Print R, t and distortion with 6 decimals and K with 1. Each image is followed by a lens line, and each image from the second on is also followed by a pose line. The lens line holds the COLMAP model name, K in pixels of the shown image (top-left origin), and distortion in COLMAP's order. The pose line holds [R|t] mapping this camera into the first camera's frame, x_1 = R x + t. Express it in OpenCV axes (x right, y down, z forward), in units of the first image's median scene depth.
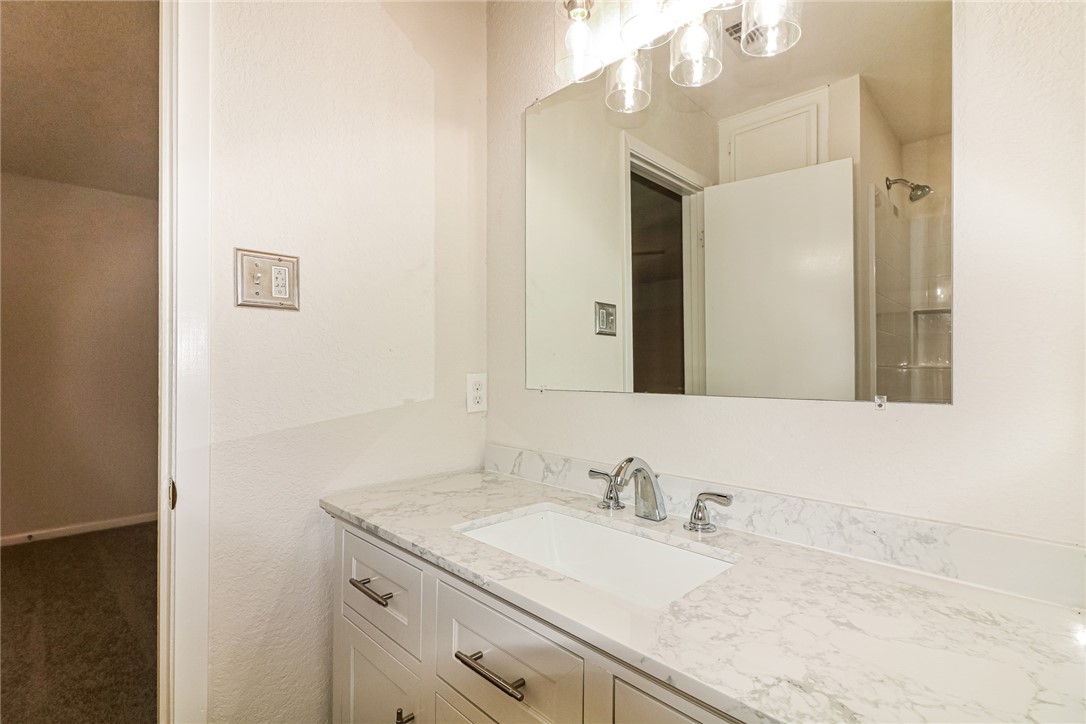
lens RADIAL K [[498.3, 0, 544.4], [0, 498.3, 373.6], [0, 0, 1]] dist [0.023286, -0.000316]
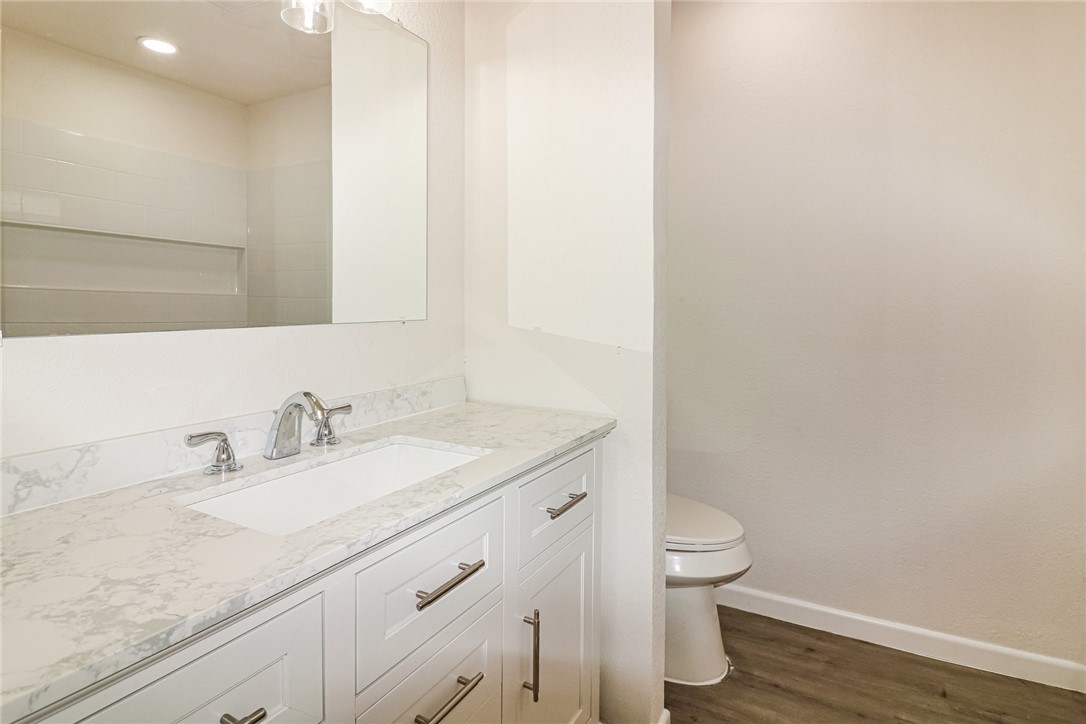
lens RADIAL K [[511.4, 0, 542.4], [0, 511.4, 316.6], [0, 0, 1]] dist [-0.002000, -0.000575]
pose [[-0.227012, -0.029765, 0.973437, -0.917701], [0.004927, 0.999485, 0.031710, -0.007728], [-0.973879, 0.011995, -0.226749, 0.796075]]
